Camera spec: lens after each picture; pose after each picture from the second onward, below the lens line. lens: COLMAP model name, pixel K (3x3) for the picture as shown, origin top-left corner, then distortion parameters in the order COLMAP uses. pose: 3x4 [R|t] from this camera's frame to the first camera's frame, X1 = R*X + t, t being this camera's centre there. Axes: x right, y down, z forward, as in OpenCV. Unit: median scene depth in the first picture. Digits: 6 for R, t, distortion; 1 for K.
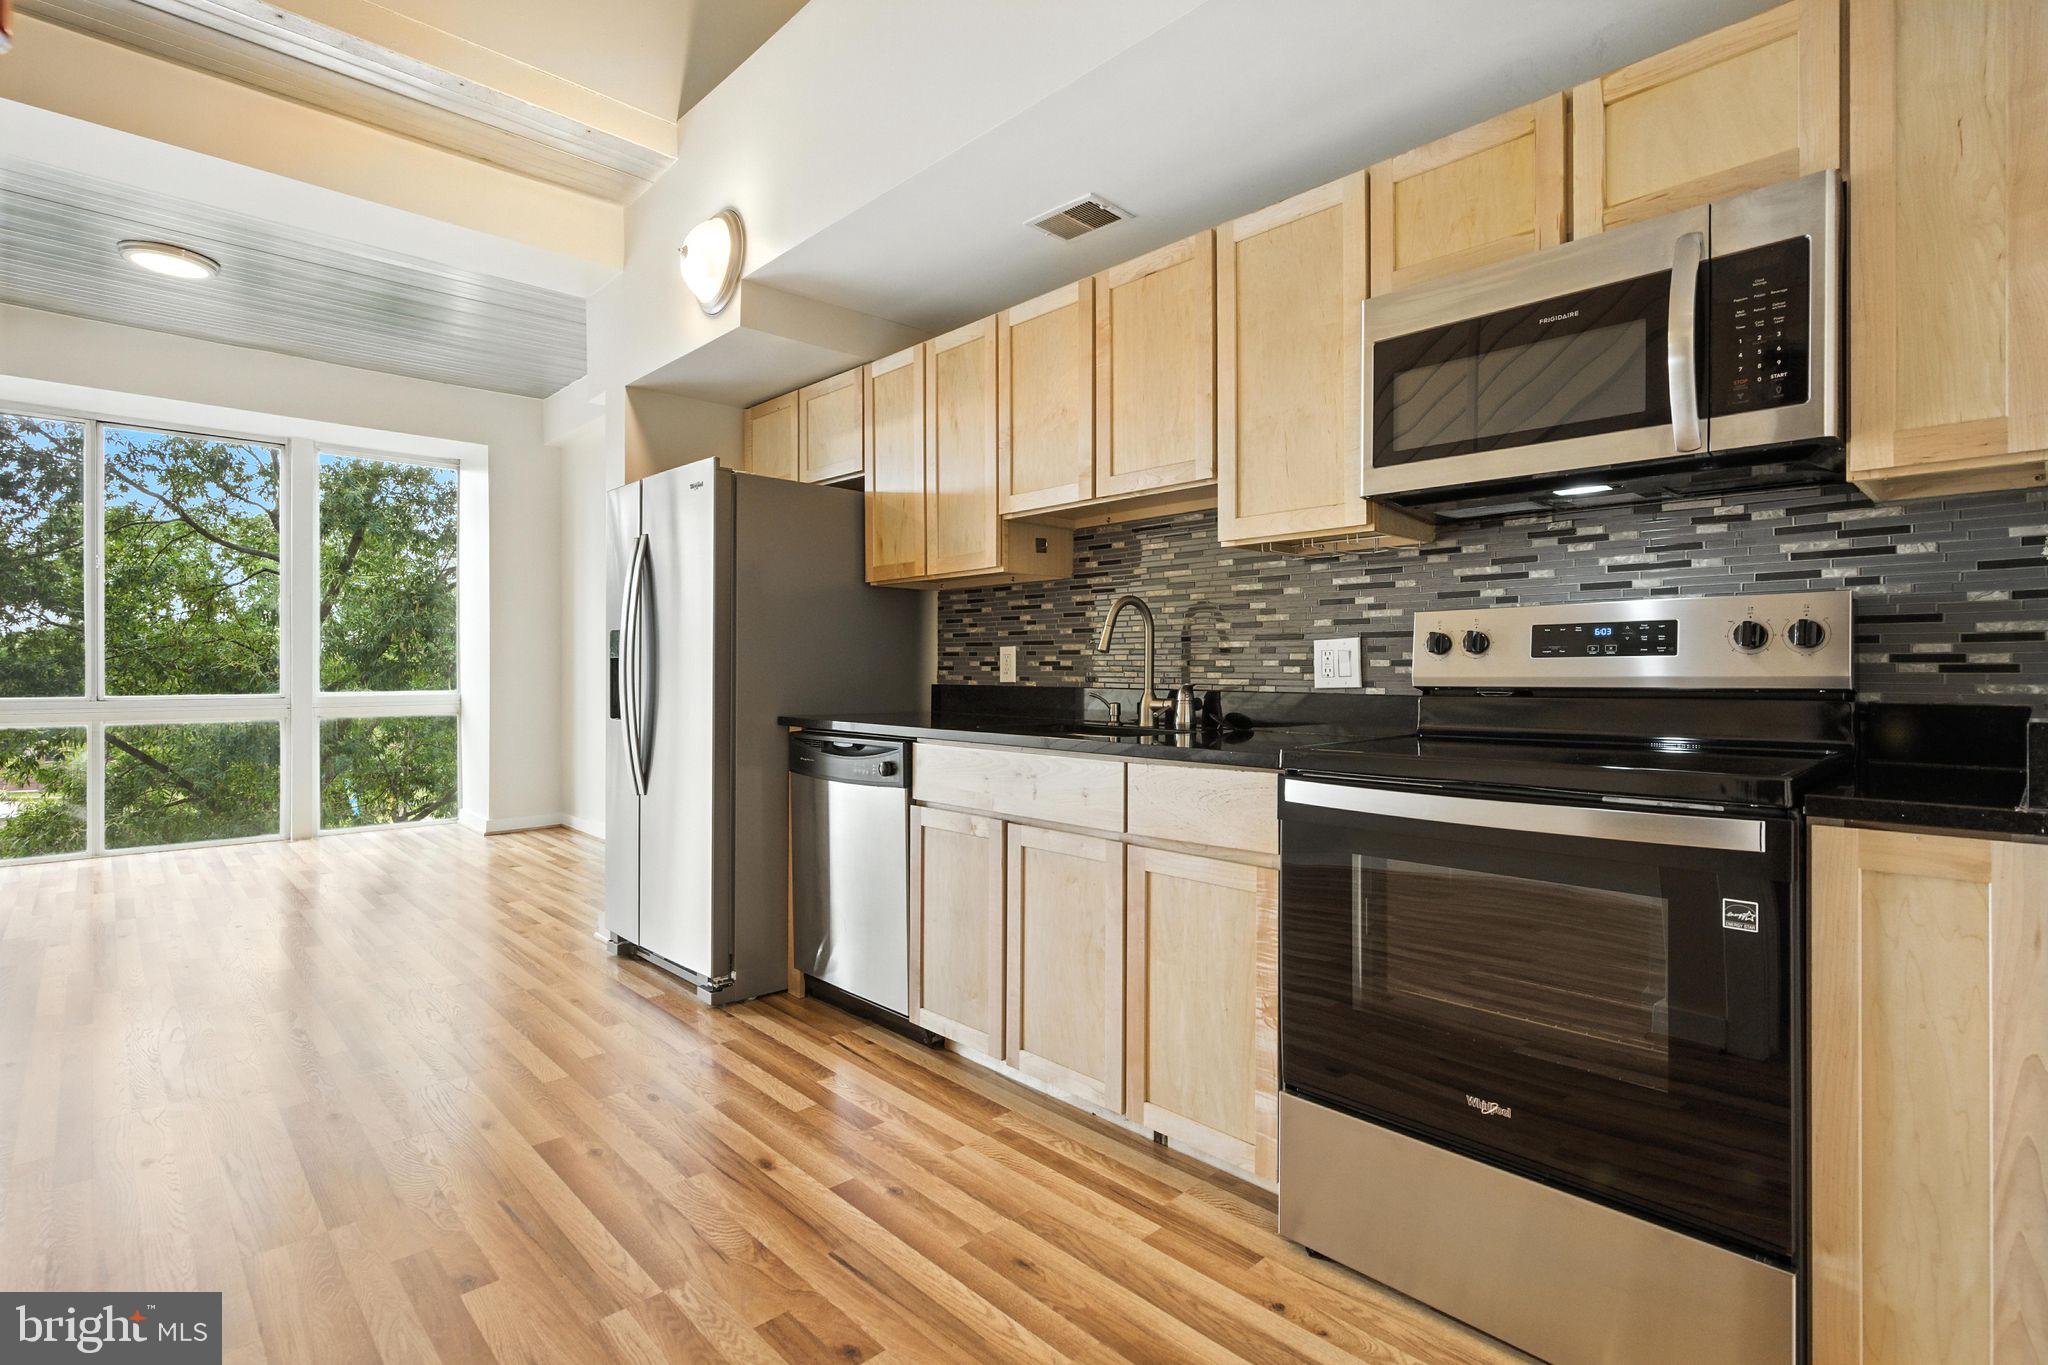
lens RADIAL K [[971.9, 0, 1029.8], [0, 971.9, 671.5], [0, 0, 1]] dist [-0.000163, -0.001364]
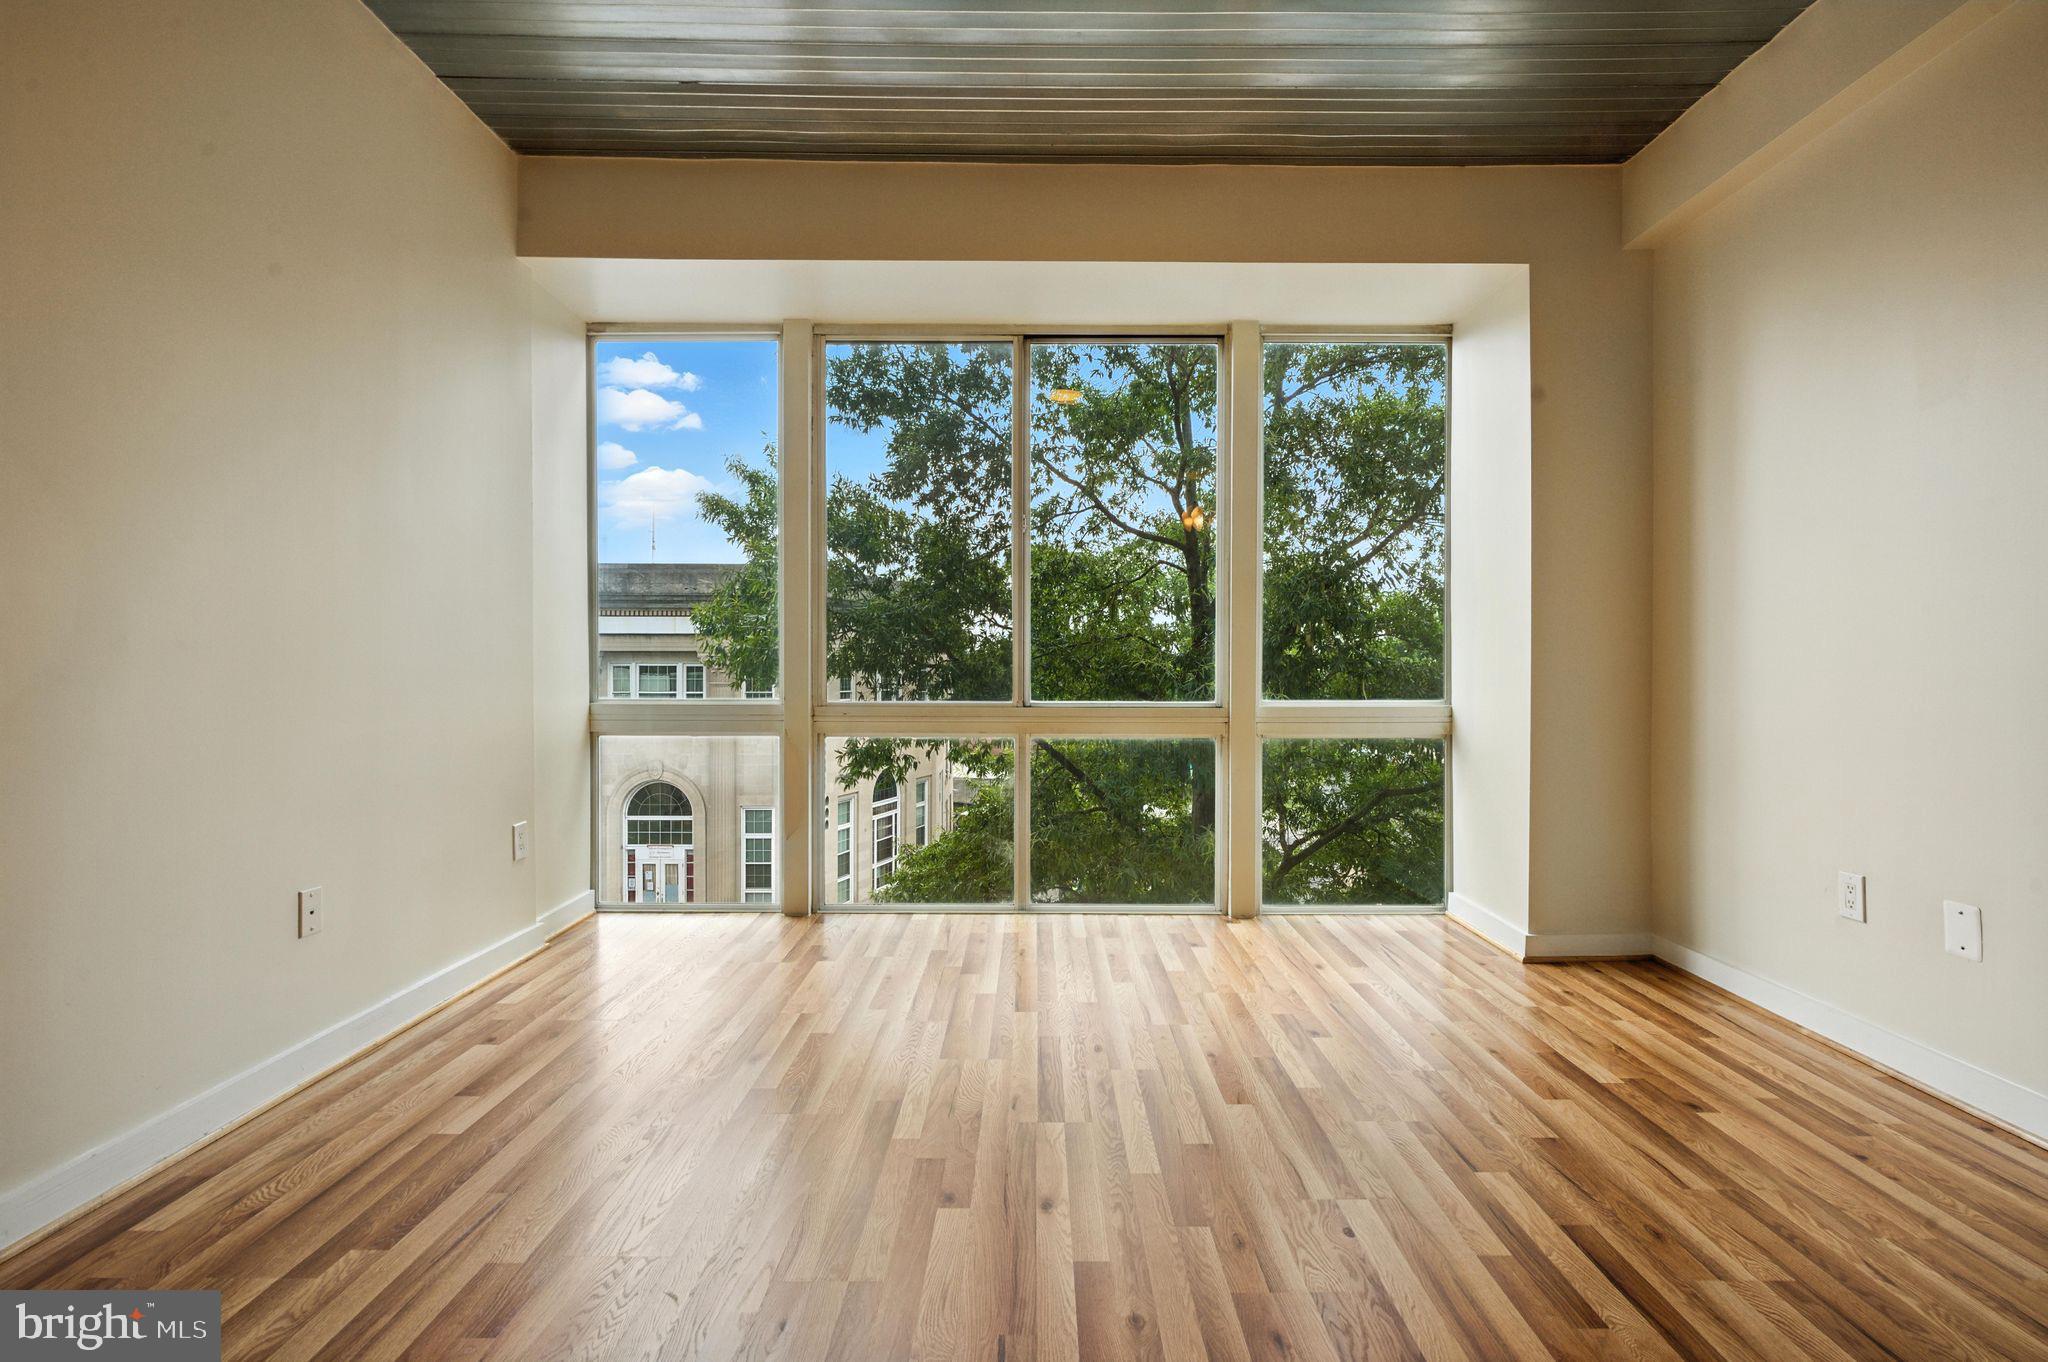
lens RADIAL K [[973.5, 0, 1024.0], [0, 973.5, 681.0], [0, 0, 1]] dist [-0.002198, -0.000166]
pose [[0.713823, 0.006278, -0.700298, -0.931731], [-0.001277, 0.999970, 0.007662, 0.008822], [0.700325, -0.004575, 0.713809, 0.995617]]
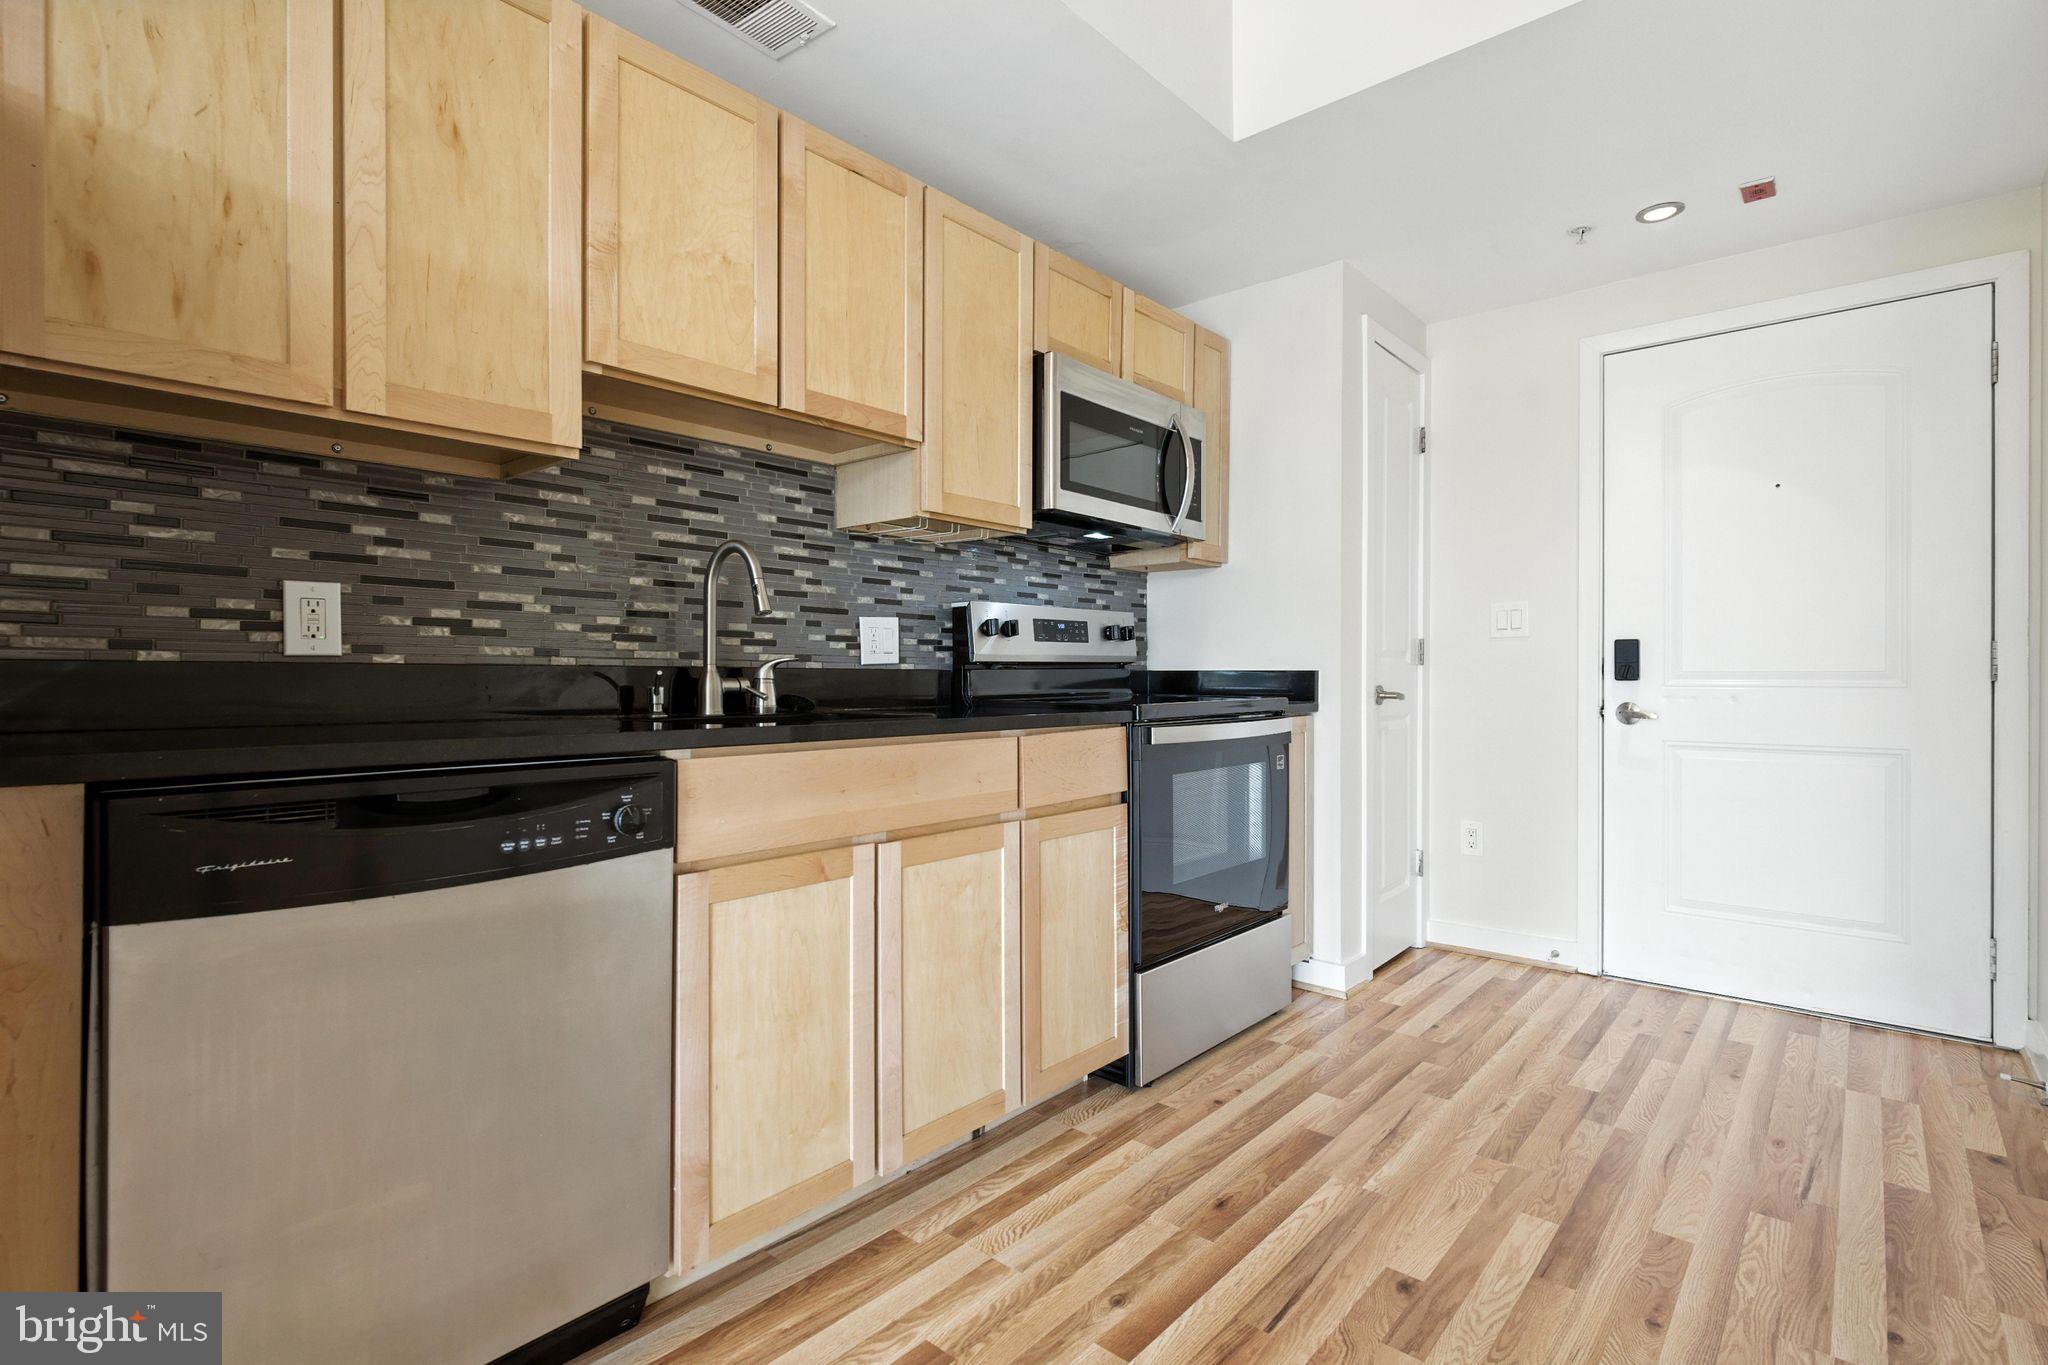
lens RADIAL K [[967.9, 0, 1027.0], [0, 967.9, 680.3], [0, 0, 1]] dist [0.001569, 0.000292]
pose [[-0.083037, -0.005174, 0.996533, -0.720281], [0.000439, 0.999986, 0.005229, 0.028568], [-0.996546, 0.000871, -0.083033, 0.909544]]
